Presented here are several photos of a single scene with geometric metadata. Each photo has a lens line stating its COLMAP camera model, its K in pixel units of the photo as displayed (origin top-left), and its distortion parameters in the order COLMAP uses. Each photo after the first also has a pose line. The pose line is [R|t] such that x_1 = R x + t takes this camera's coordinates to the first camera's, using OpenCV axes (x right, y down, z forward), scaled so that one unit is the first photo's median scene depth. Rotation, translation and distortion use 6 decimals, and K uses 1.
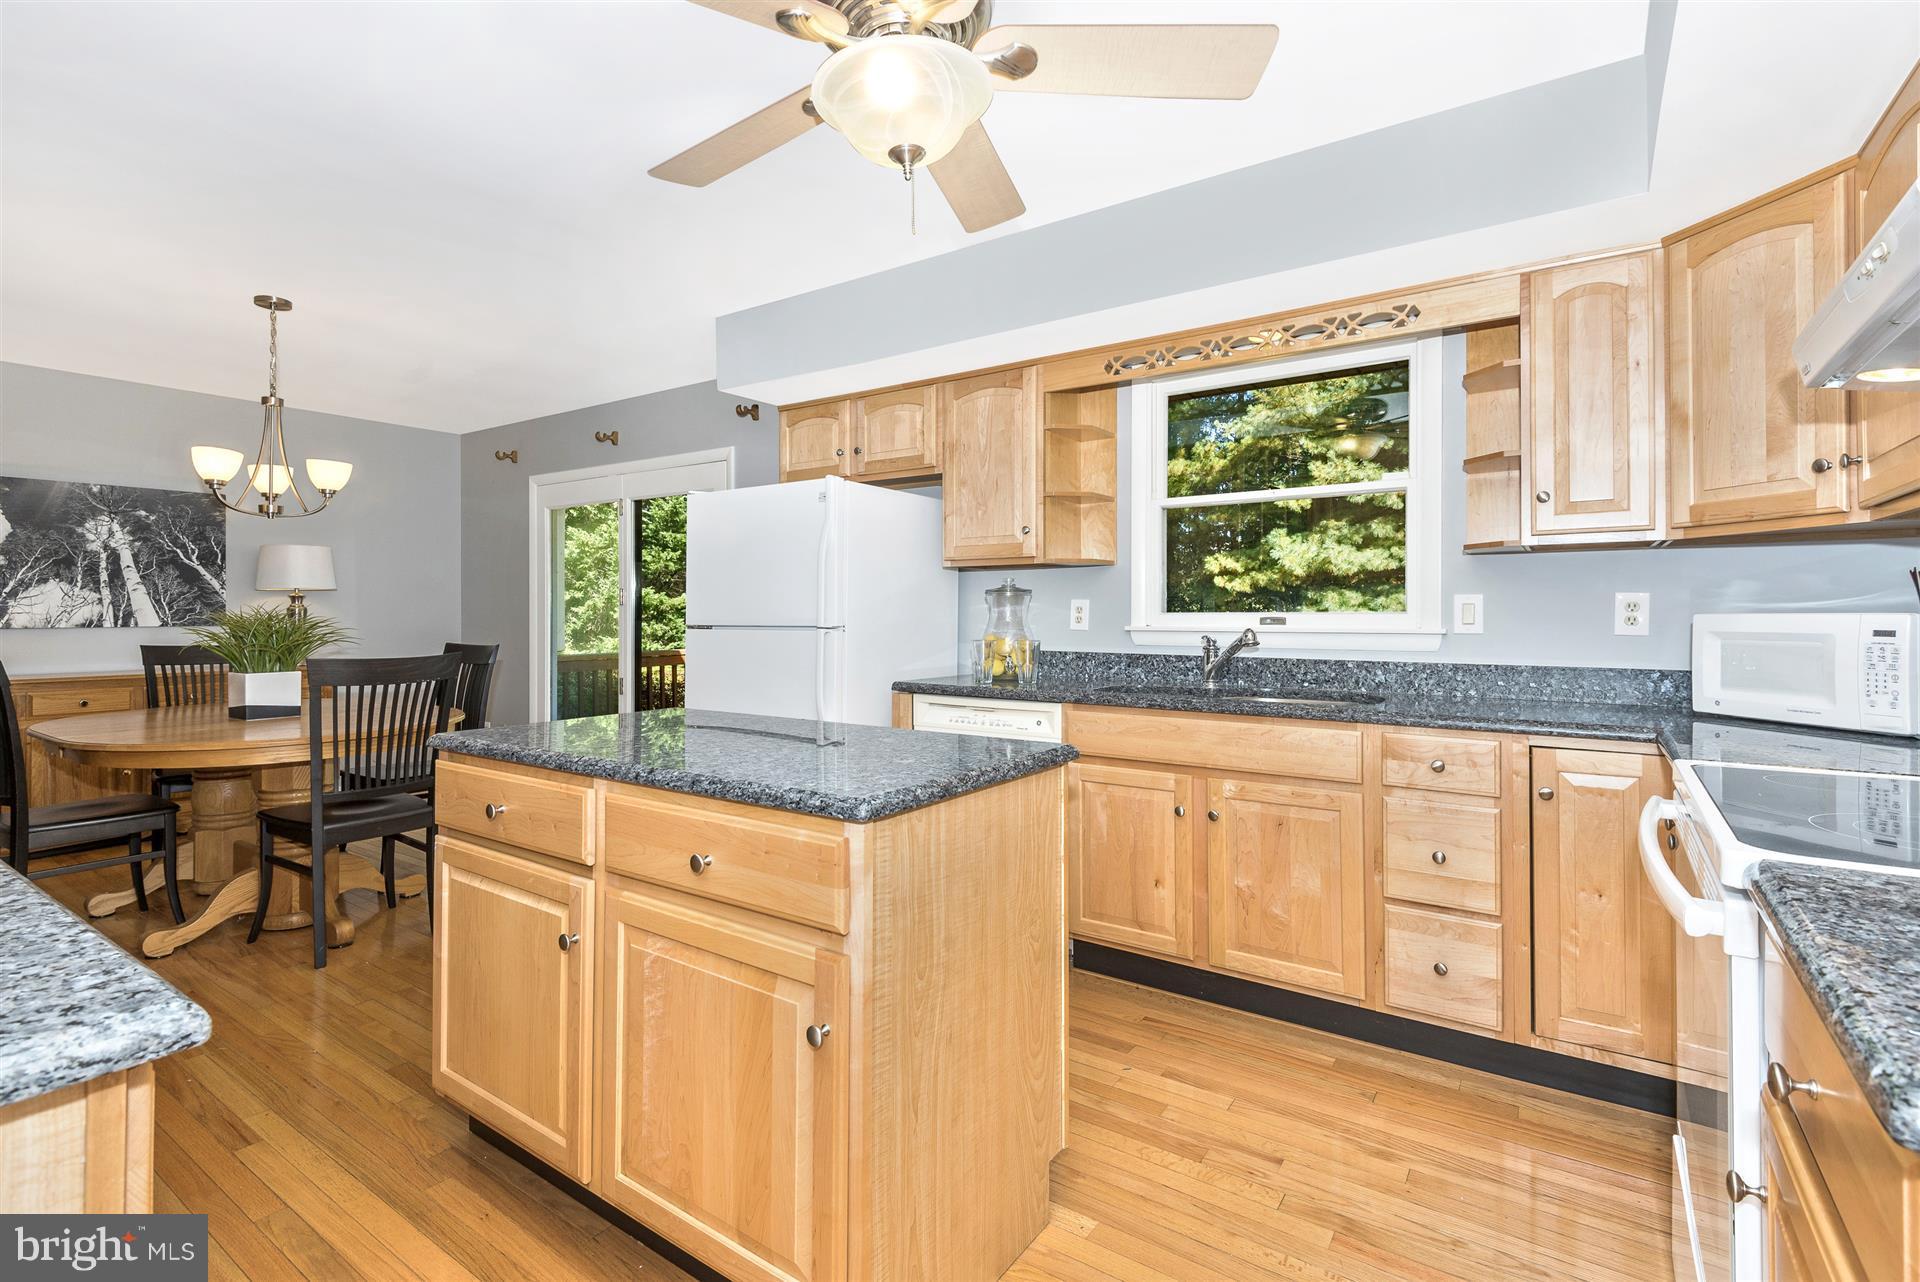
lens RADIAL K [[891.6, 0, 949.9], [0, 891.6, 609.0], [0, 0, 1]] dist [-0.010164, -0.000800]
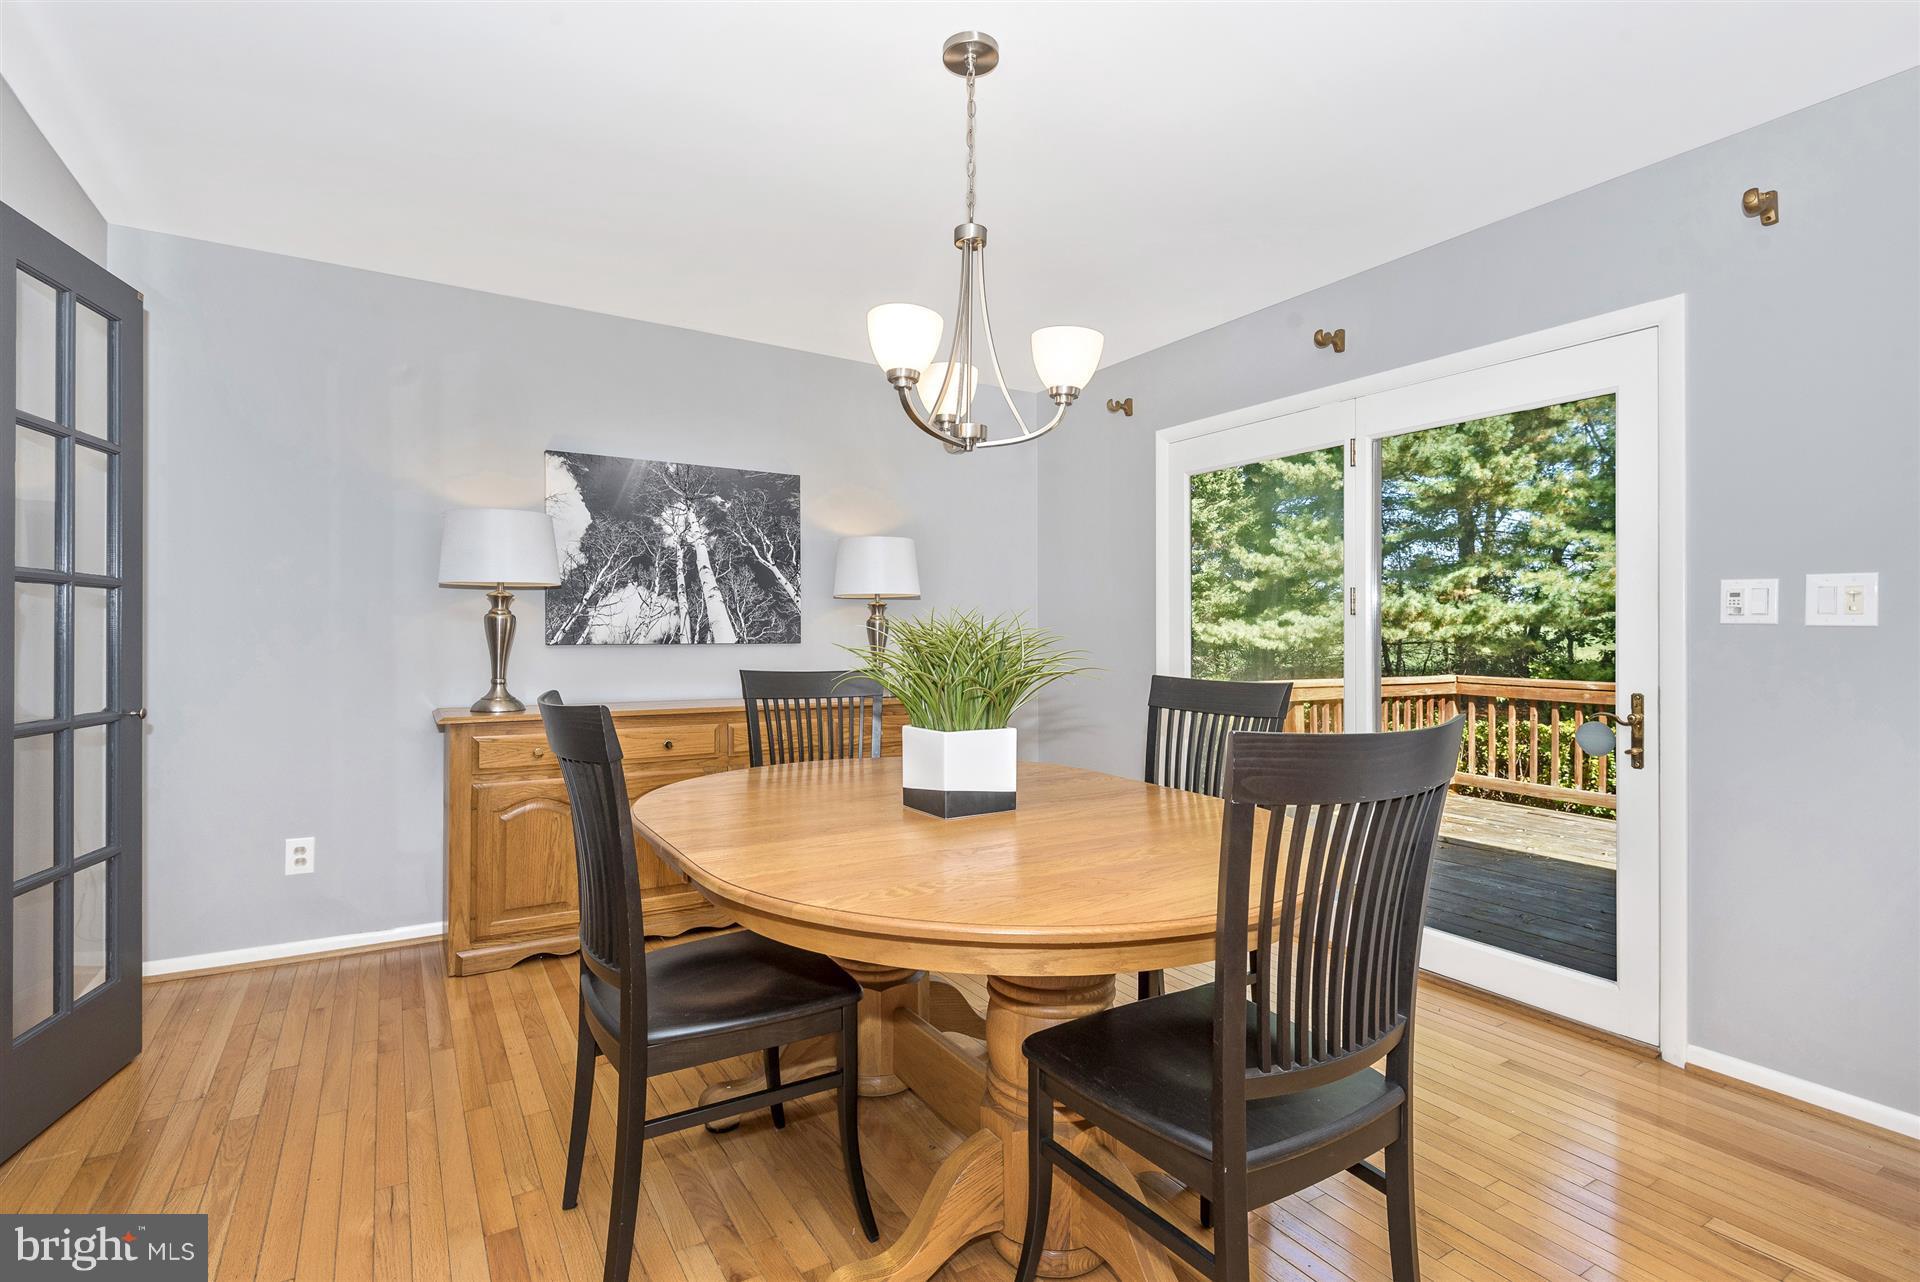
lens RADIAL K [[905.8, 0, 960.0], [0, 905.8, 641.0], [0, 0, 1]] dist [0.026676, -0.000390]
pose [[0.915896, 0.005976, -0.401372, -0.403318], [-0.002239, 0.999950, 0.009779, 0.009577], [0.401410, -0.008058, 0.915863, 0.355736]]
